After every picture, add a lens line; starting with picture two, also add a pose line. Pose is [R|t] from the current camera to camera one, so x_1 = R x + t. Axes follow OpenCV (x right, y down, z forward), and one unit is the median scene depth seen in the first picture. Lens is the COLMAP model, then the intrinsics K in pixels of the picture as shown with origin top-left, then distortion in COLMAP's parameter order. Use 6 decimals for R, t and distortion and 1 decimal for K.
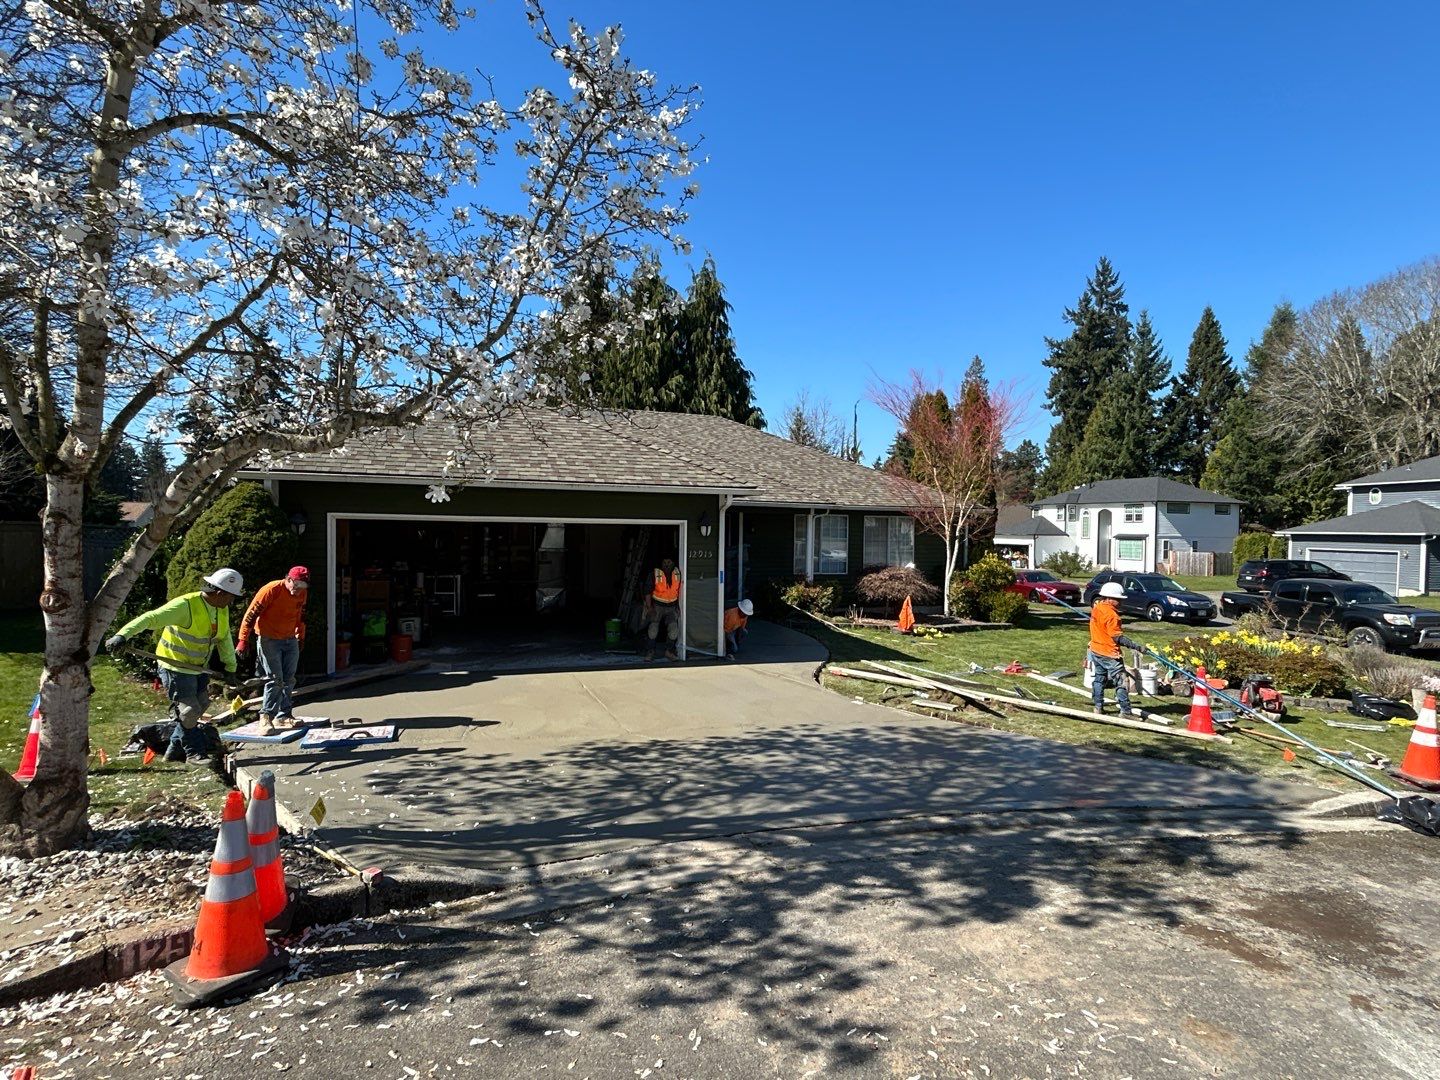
lens RADIAL K [[734.1, 0, 723.7], [0, 734.1, 556.4], [0, 0, 1]] dist [0.003190, -0.000064]
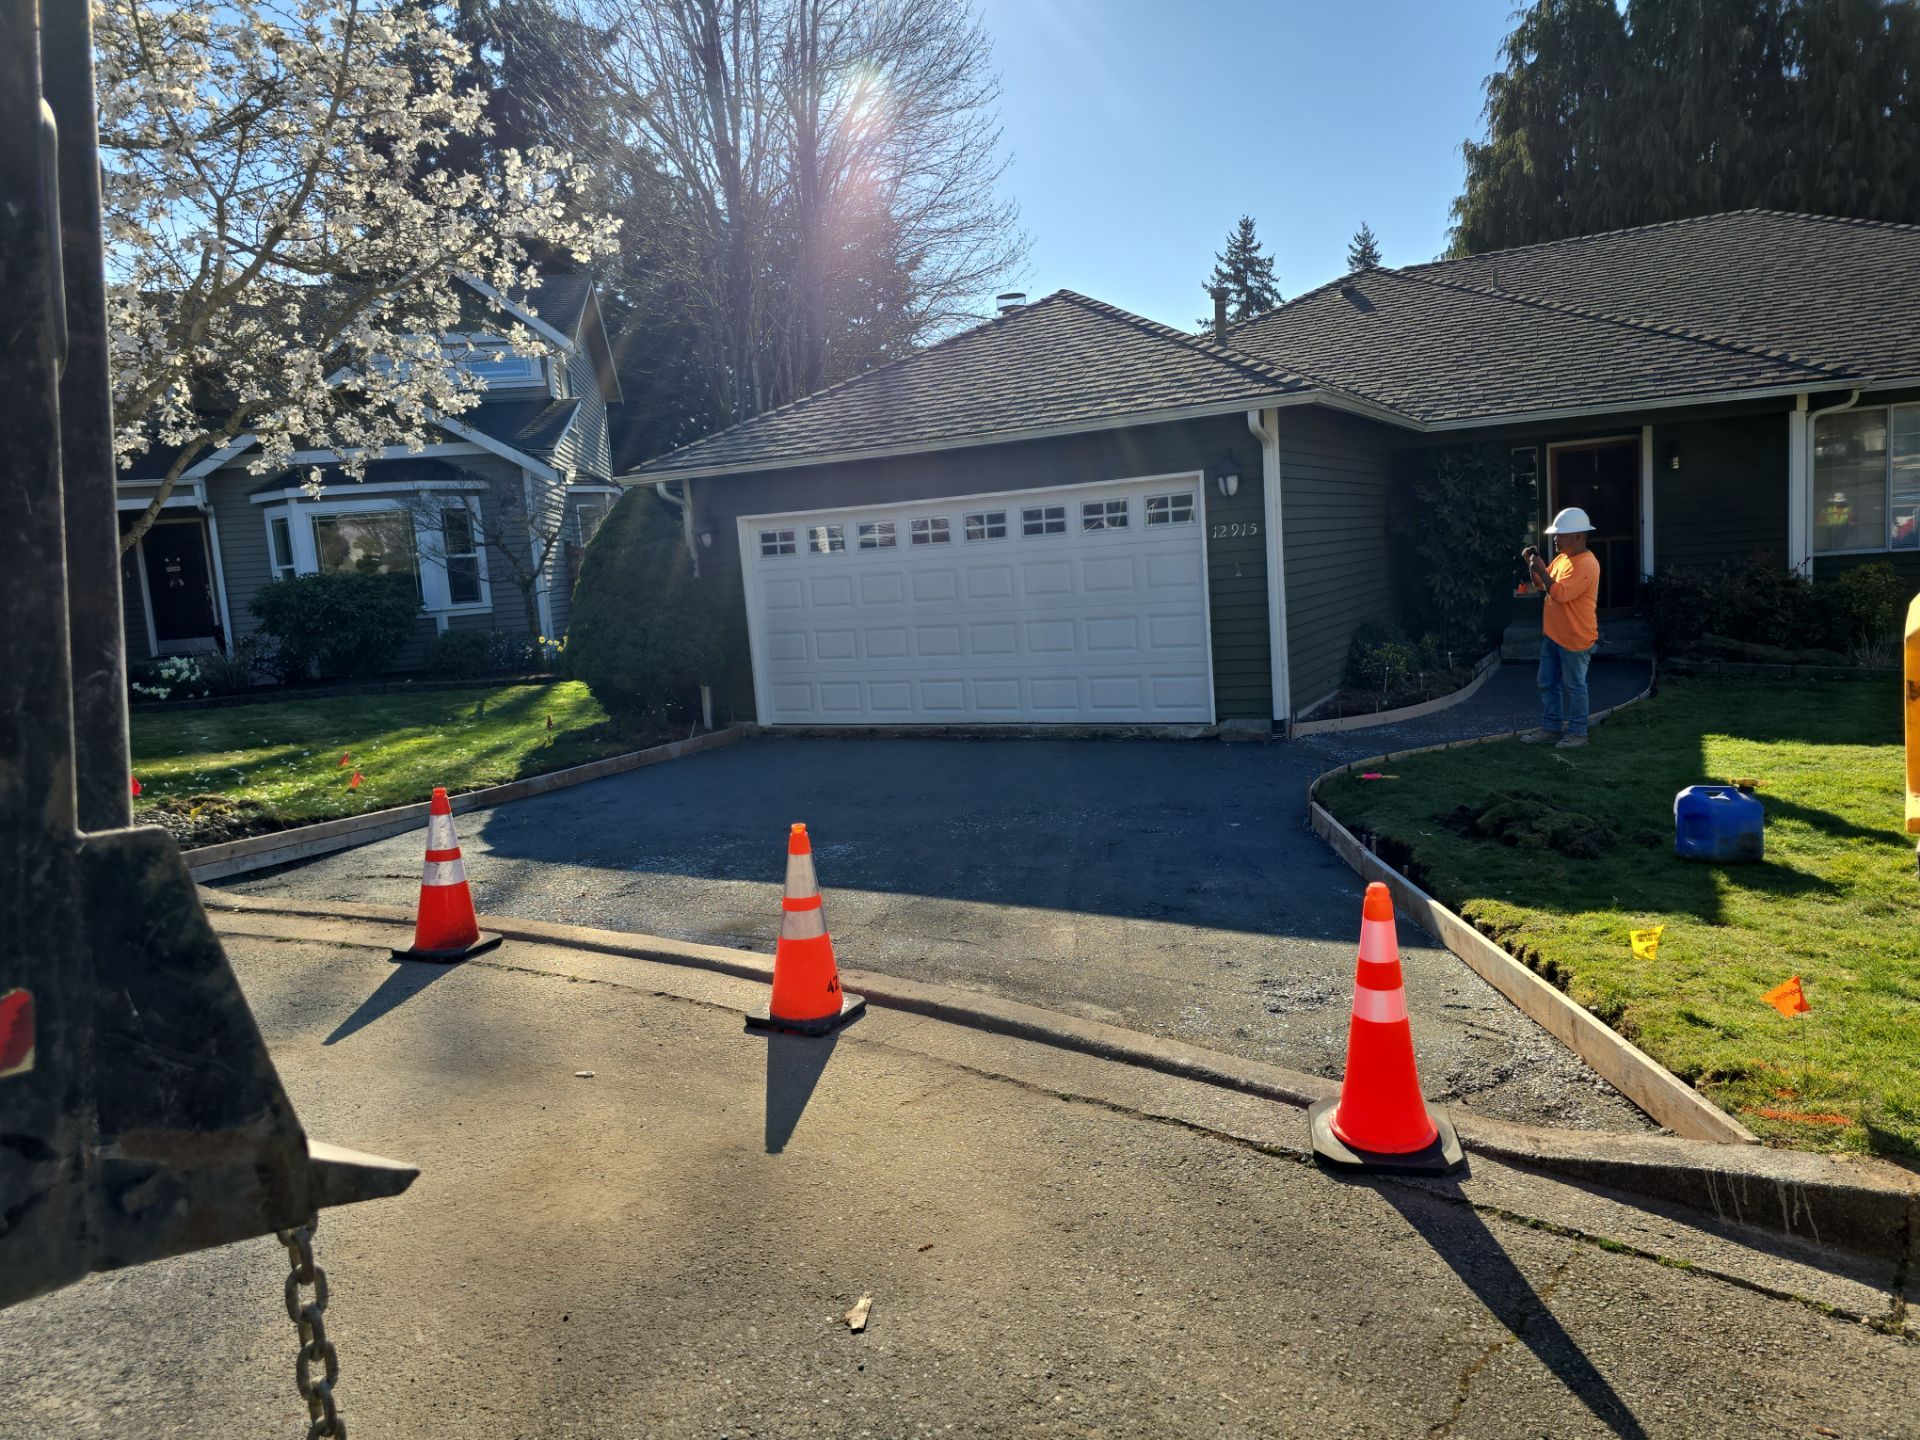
lens RADIAL K [[1252.3, 0, 960.0], [0, 1252.3, 720.0], [0, 0, 1]] dist [0.050806, -0.039151]
pose [[0.679254, 0.029365, -0.733316, 0.197963], [0.056354, 0.994162, 0.092010, 0.014971], [0.731737, -0.103823, 0.673634, 0.082935]]
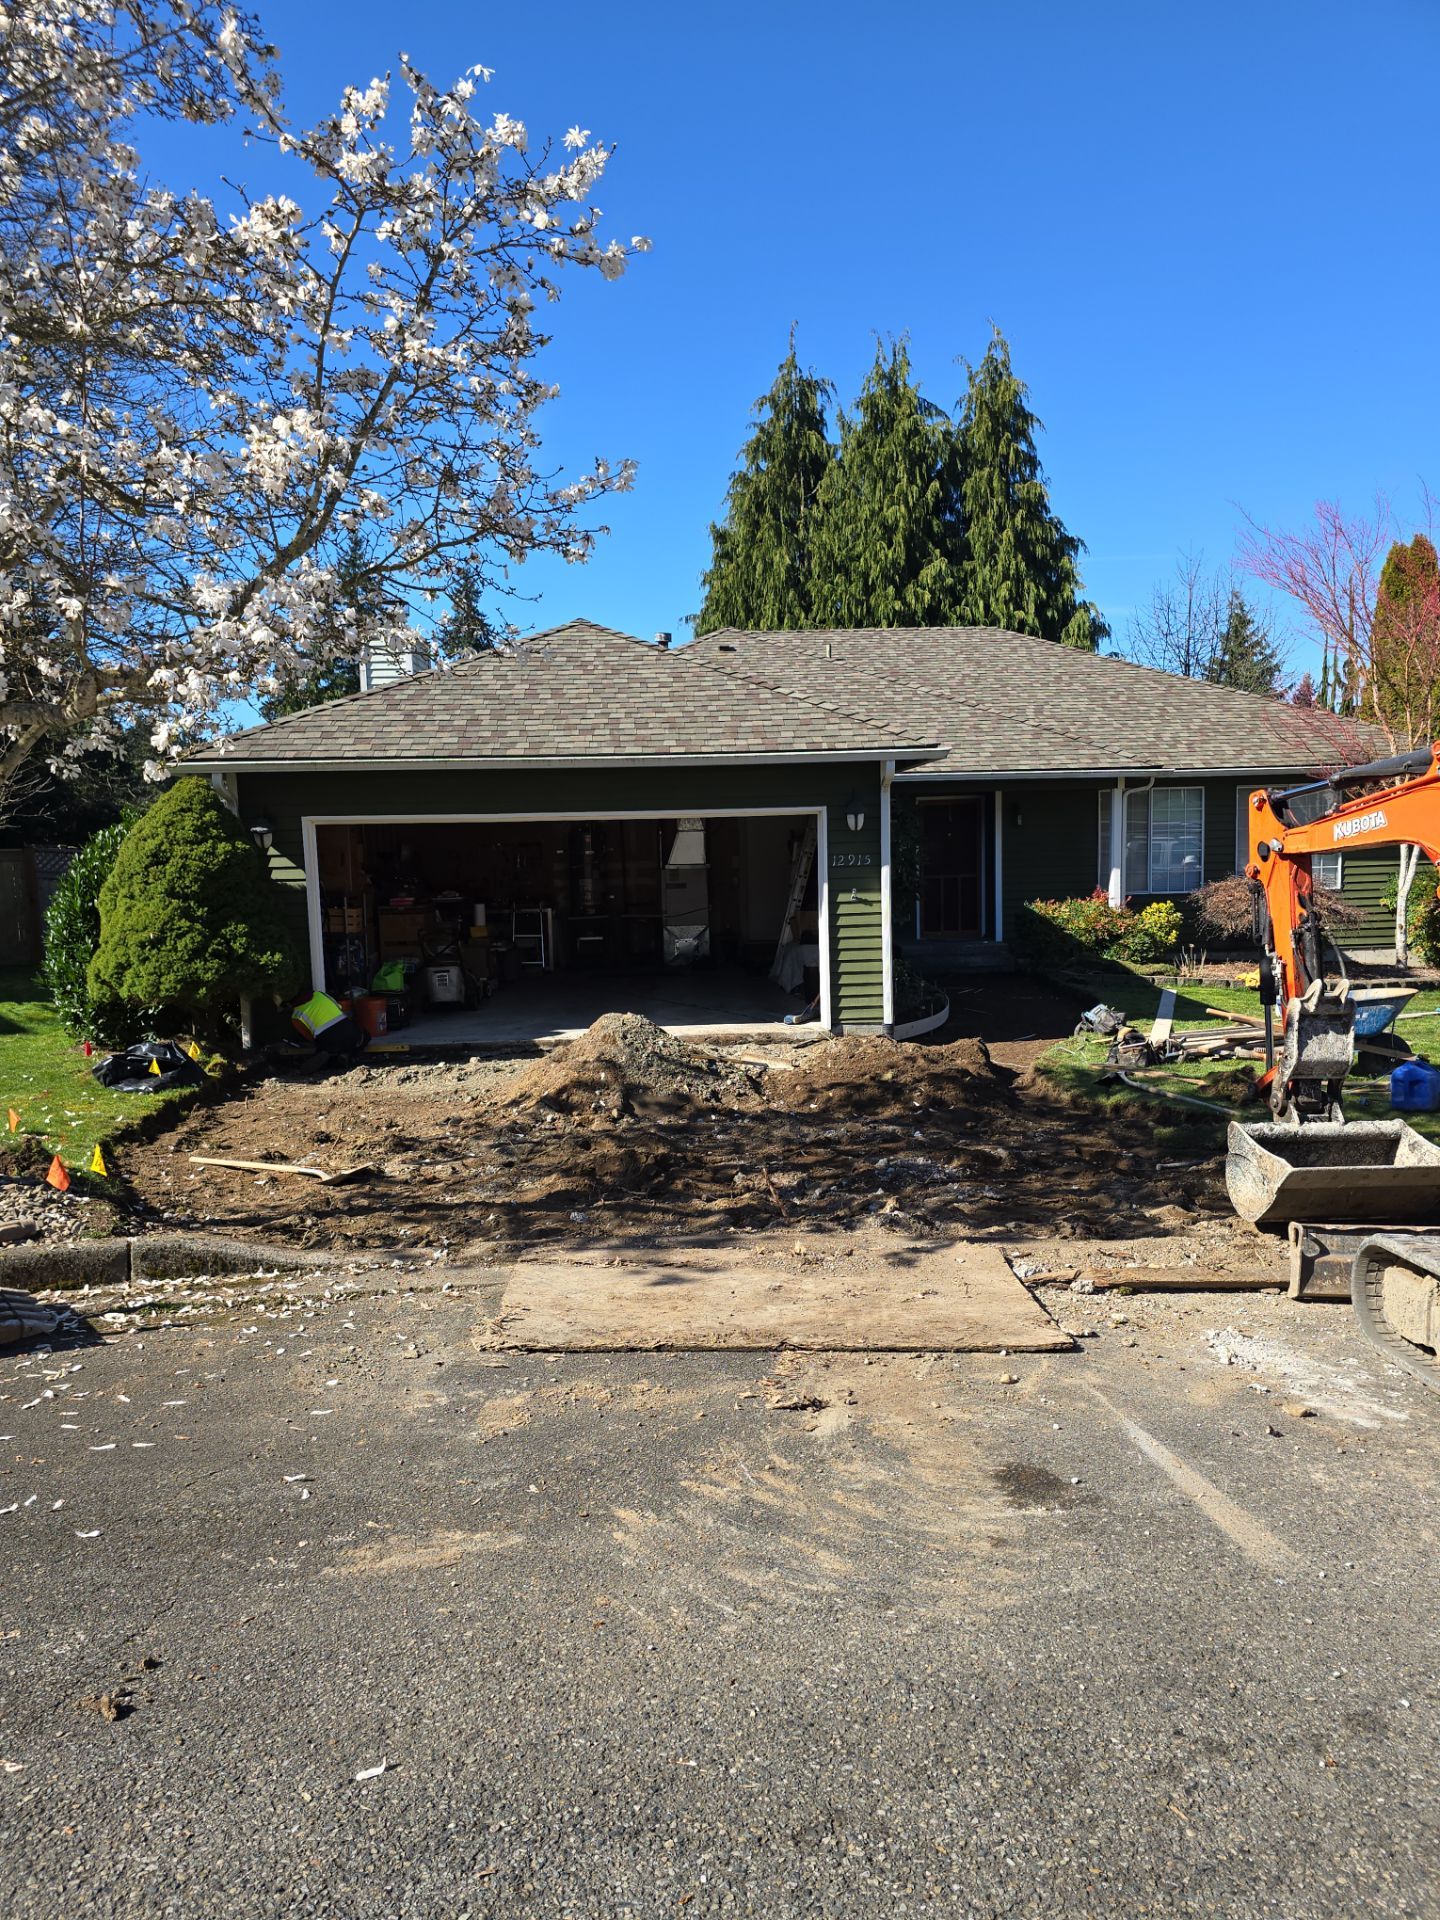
lens RADIAL K [[1242.9, 0, 727.2], [0, 1242.9, 970.1], [0, 0, 1]] dist [0.078916, -0.100325]
pose [[0.955607, -0.007130, -0.294559, 0.068112], [0.027629, 0.997471, 0.065490, 0.006691], [0.293347, -0.070721, 0.953387, -0.014119]]
